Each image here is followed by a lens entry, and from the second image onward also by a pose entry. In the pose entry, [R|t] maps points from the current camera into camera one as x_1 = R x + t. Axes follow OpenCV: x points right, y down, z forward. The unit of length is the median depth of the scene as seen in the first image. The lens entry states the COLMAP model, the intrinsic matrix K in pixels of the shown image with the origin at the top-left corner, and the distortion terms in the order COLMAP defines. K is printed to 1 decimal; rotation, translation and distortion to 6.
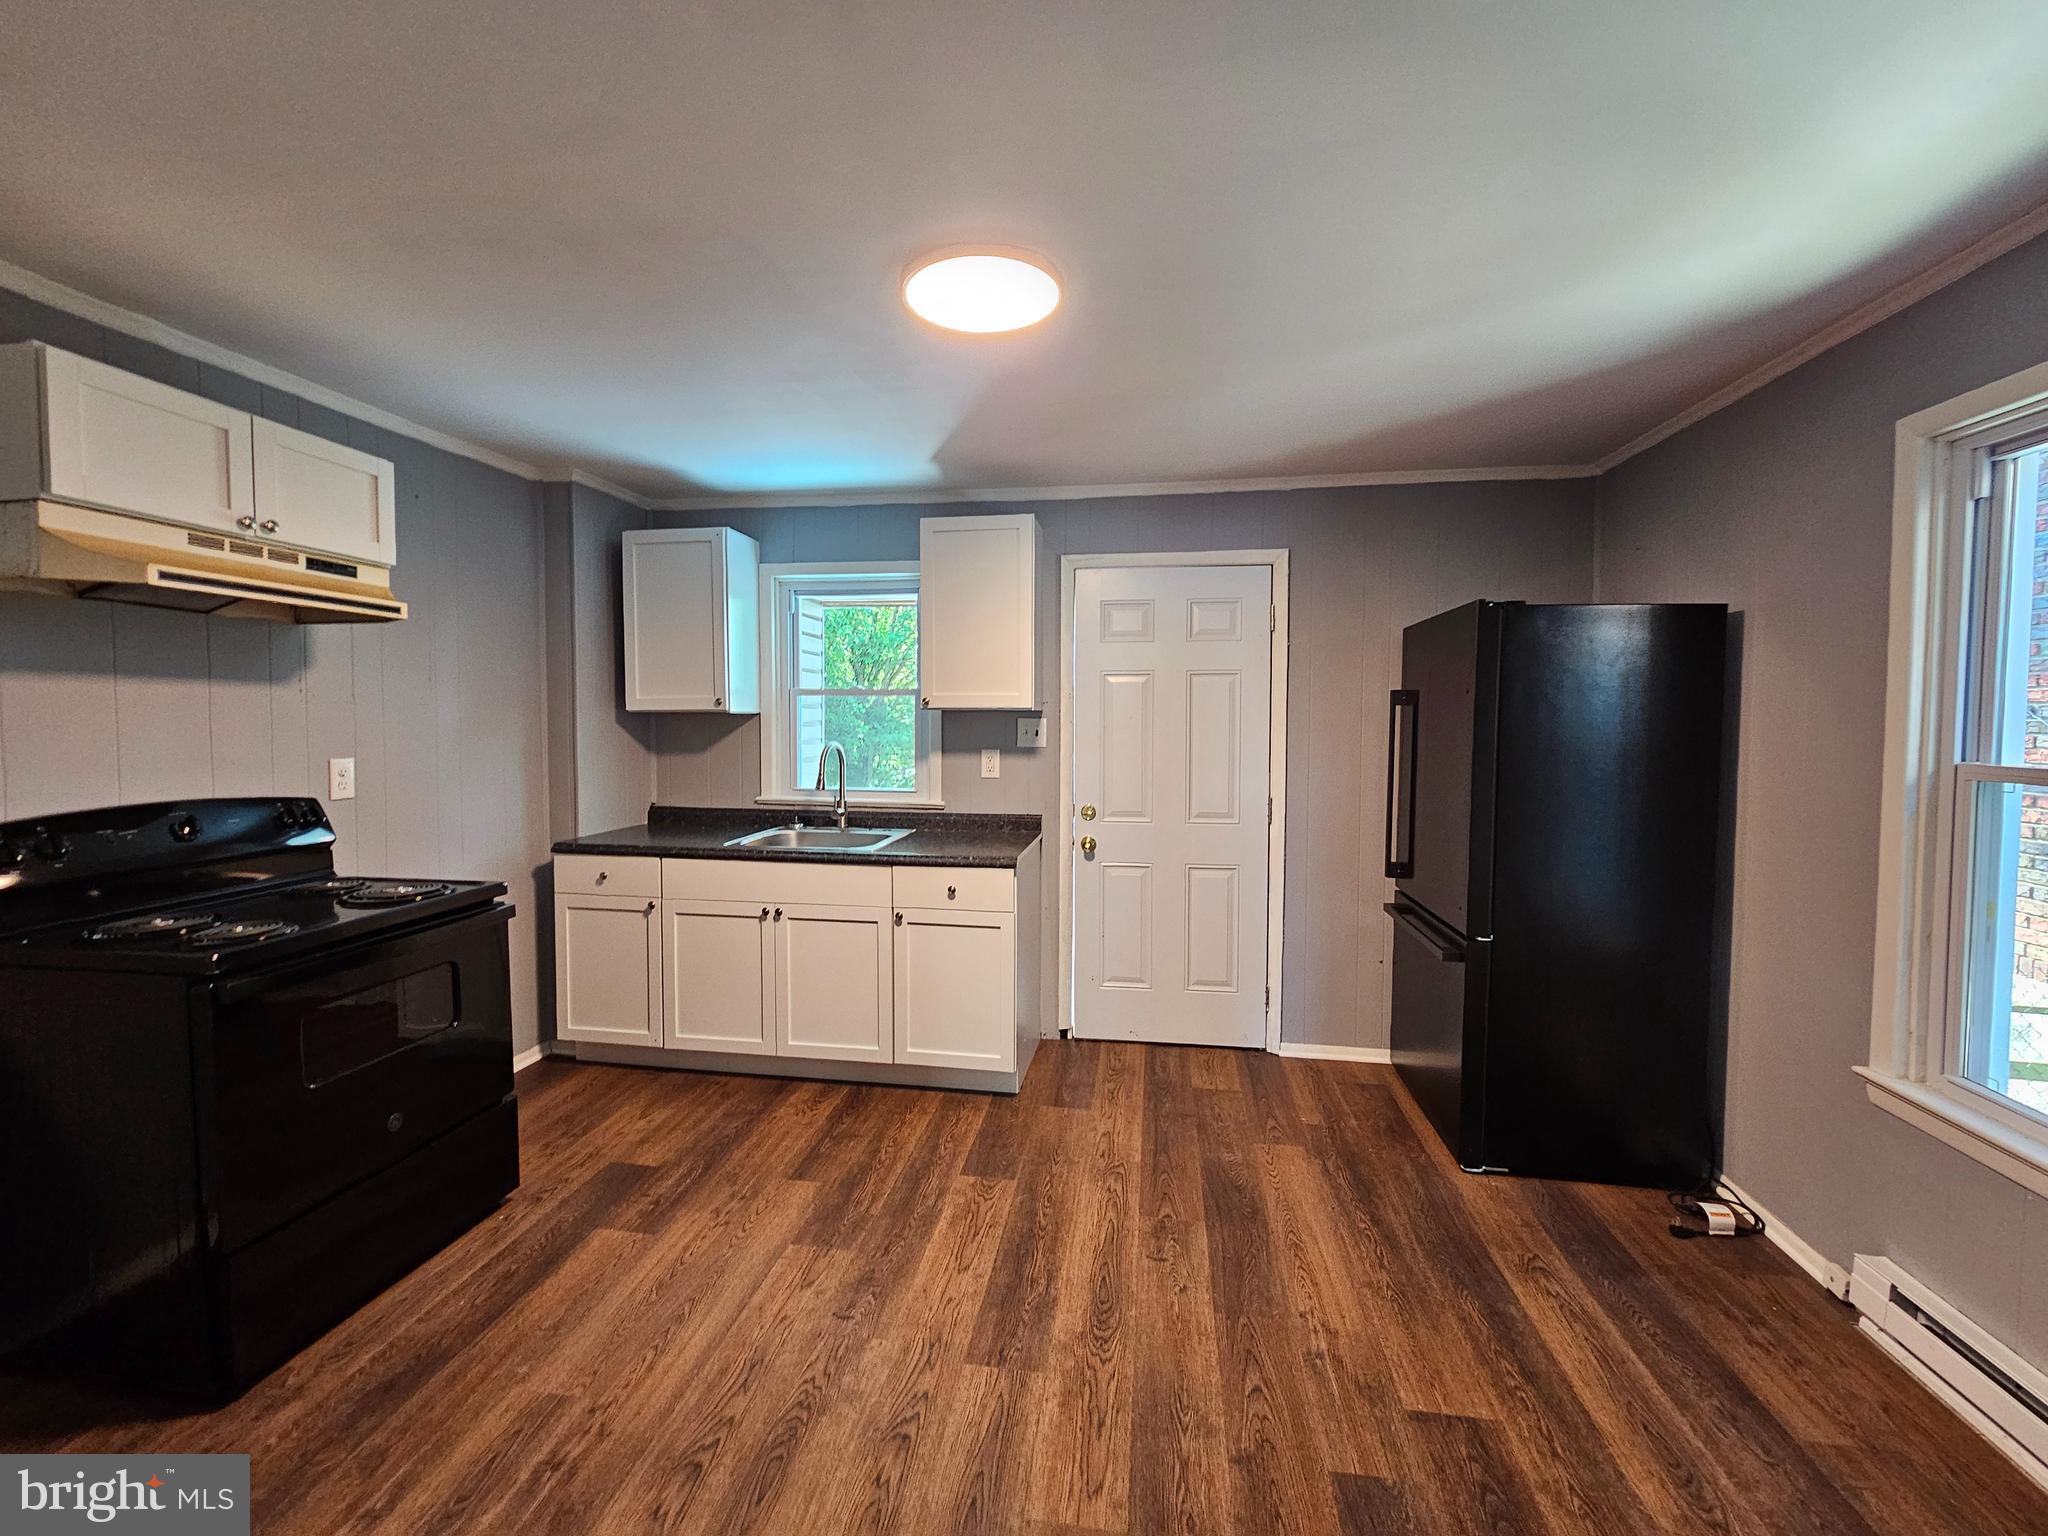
lens RADIAL K [[860.1, 0, 1030.2], [0, 860.1, 753.1], [0, 0, 1]] dist [0.000757, 0.000753]
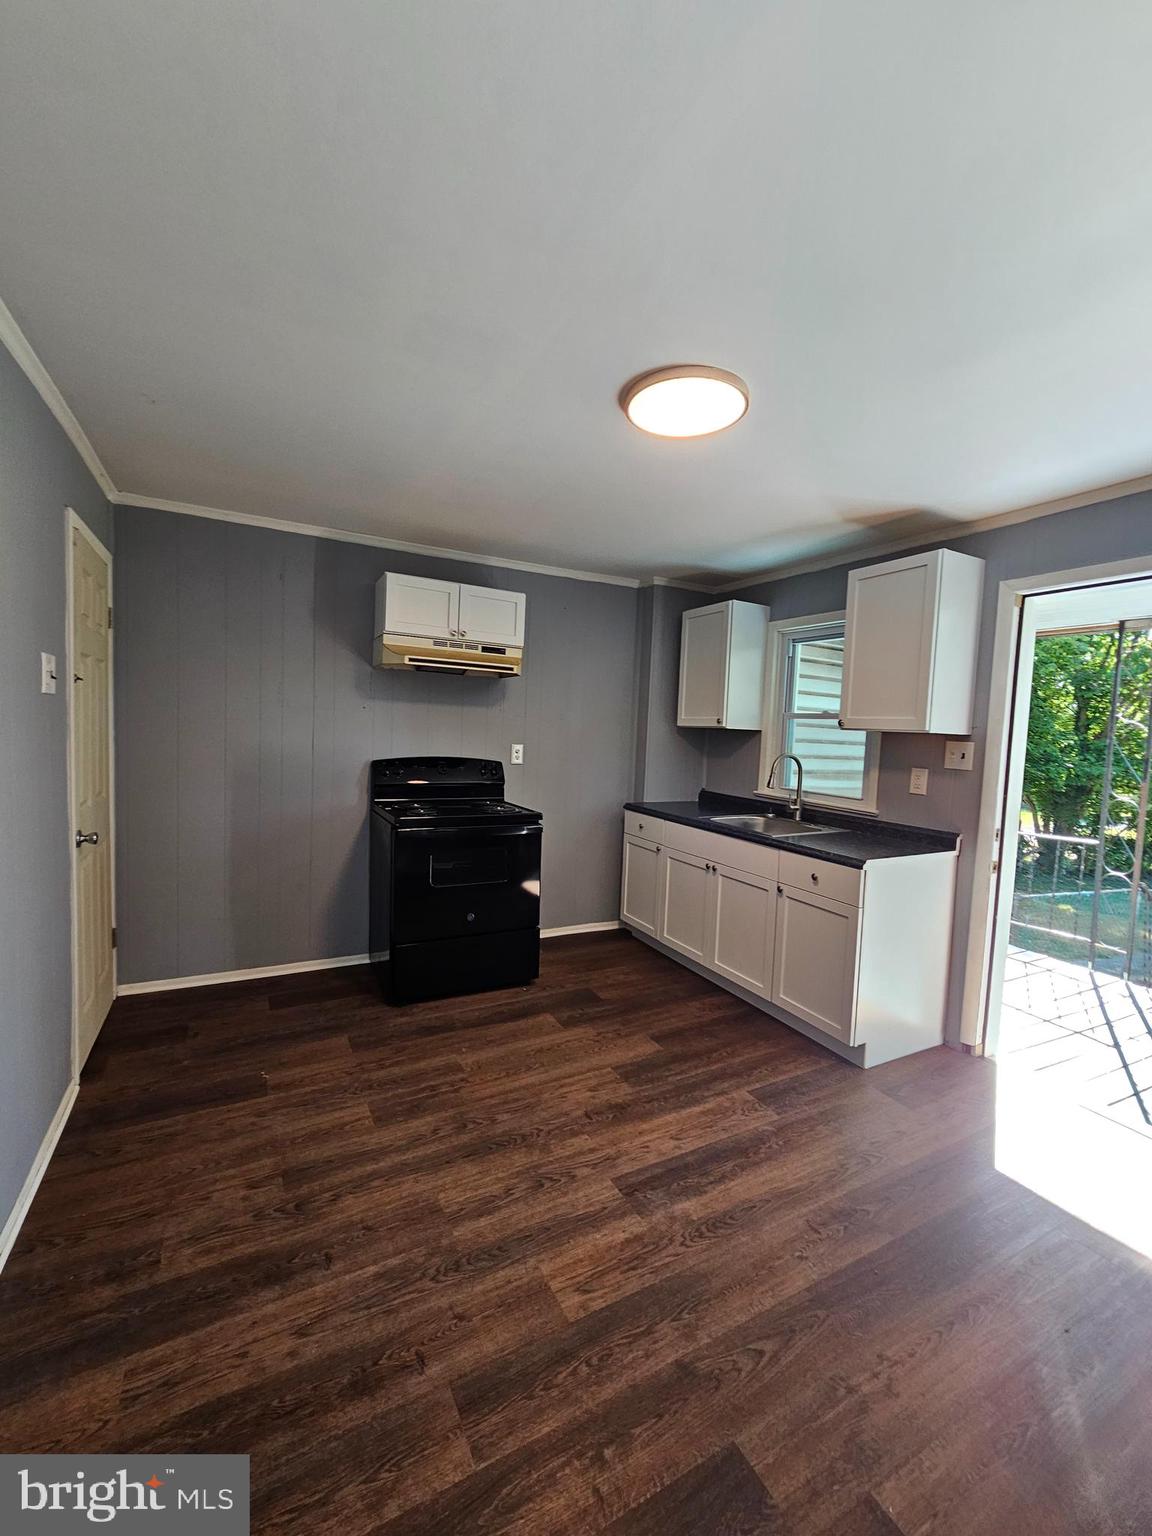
lens RADIAL K [[645.1, 0, 582.7], [0, 645.1, 773.8], [0, 0, 1]] dist [0.000757, 0.000753]
pose [[0.593263, 0.079067, -0.801116, 0.570887], [-0.073762, 0.996318, 0.043709, -0.002733], [0.801622, 0.033162, 0.596911, 0.247629]]
